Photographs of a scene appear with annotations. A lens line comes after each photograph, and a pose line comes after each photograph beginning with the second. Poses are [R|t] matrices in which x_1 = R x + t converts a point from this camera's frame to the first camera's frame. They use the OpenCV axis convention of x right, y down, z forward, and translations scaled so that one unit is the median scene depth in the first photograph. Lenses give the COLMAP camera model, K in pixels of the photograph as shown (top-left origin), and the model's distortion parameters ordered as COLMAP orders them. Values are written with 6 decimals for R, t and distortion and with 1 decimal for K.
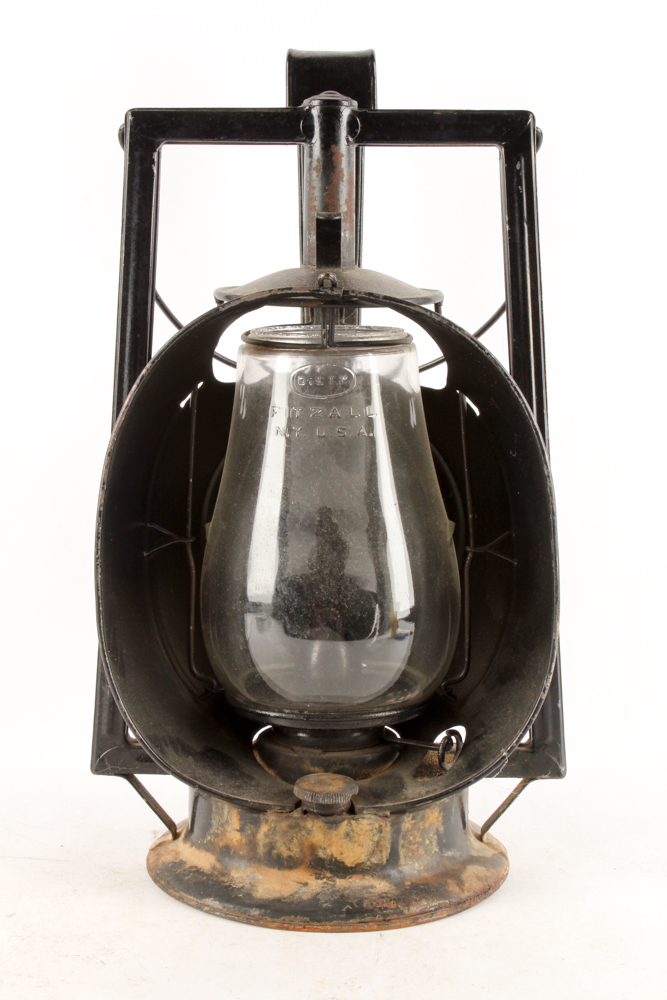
lens RADIAL K [[1964.5, 0, 333.5], [0, 1964.5, 500.0], [0, 0, 1]] dist [-0.019456, 0.031941]
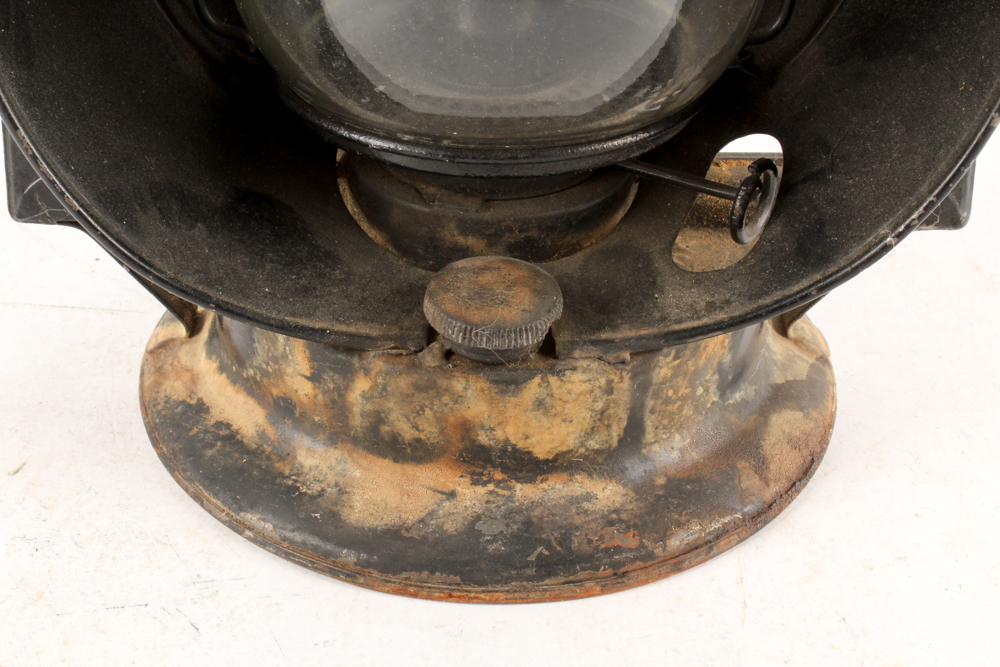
lens RADIAL K [[1641.3, 0, 500.0], [0, 1641.3, 333.5], [0, 0, 1]] dist [-0.008508, 0.044386]
pose [[0.999516, -0.006734, 0.030364, -0.014108], [-0.006524, 0.909154, 0.416409, -0.007800], [-0.030409, -0.416406, 0.908670, 0.646404]]
